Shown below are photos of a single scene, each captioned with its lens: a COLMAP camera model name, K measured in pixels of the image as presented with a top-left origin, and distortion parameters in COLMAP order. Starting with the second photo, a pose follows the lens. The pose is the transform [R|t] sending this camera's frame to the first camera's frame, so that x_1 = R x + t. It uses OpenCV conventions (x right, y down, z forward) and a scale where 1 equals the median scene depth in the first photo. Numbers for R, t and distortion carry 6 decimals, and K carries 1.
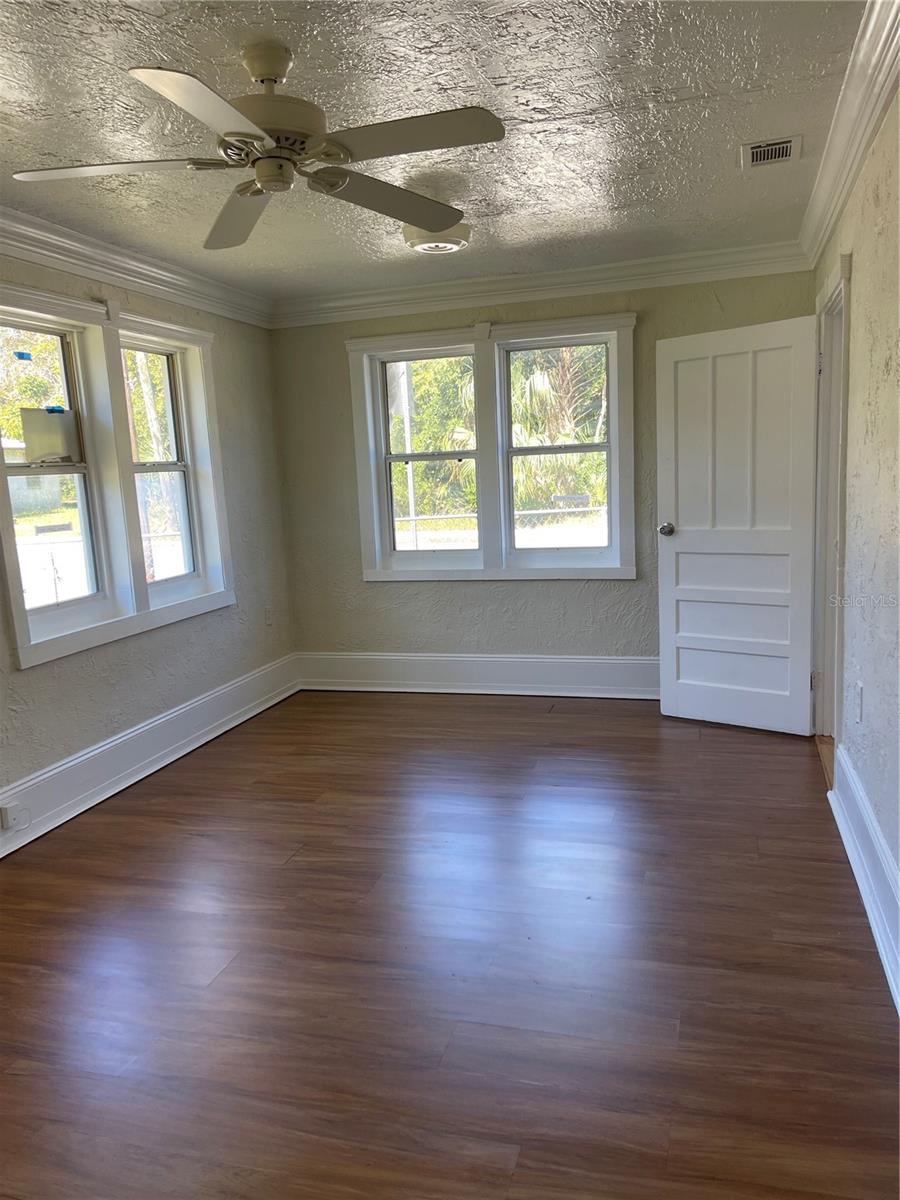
lens RADIAL K [[921.9, 0, 444.1], [0, 921.9, 599.8], [0, 0, 1]] dist [0.047820, -0.013078]
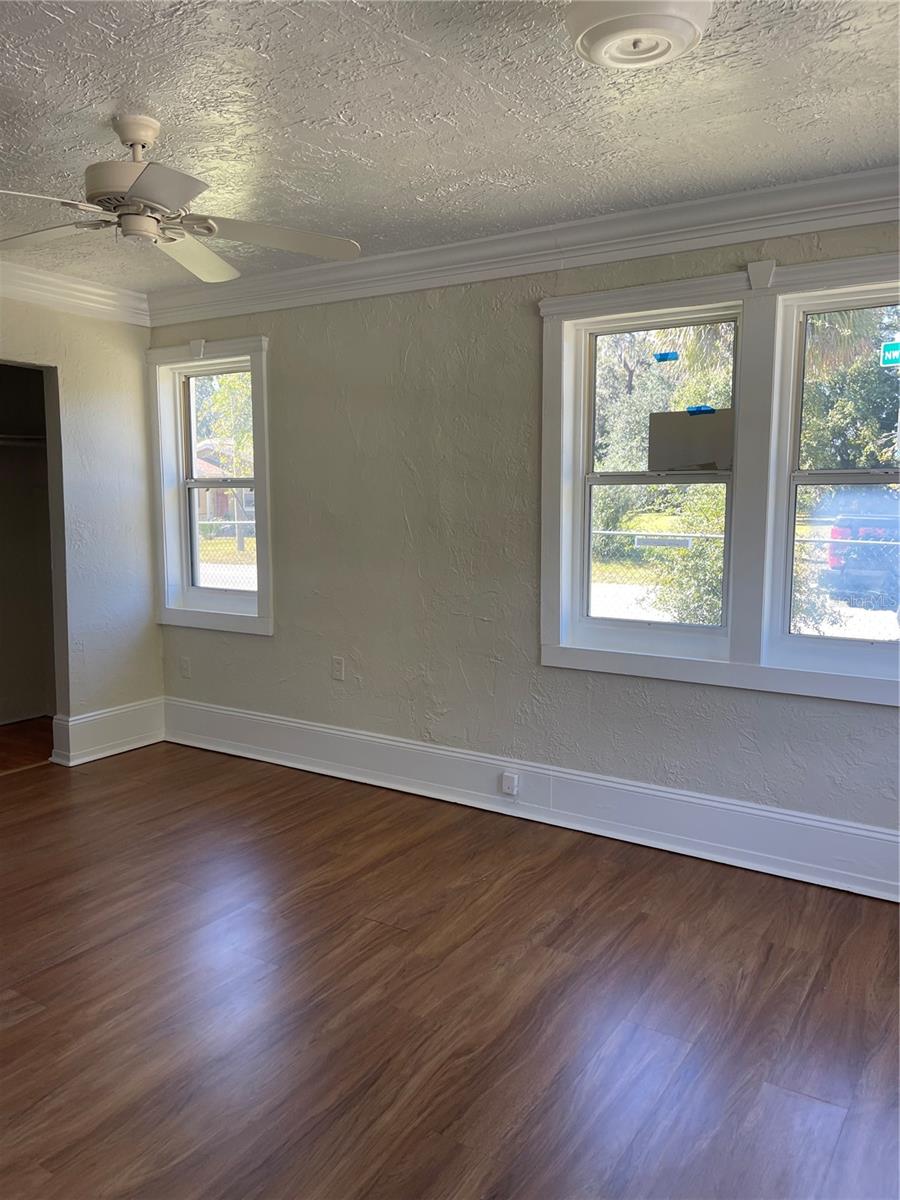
lens RADIAL K [[921.9, 0, 440.8], [0, 921.9, 603.6], [0, 0, 1]] dist [0.047820, -0.013078]
pose [[-0.286826, 0.163736, -0.943886, 0.530973], [-0.126070, 0.970265, 0.206622, -0.184837], [0.949651, 0.178260, -0.257655, 1.068549]]
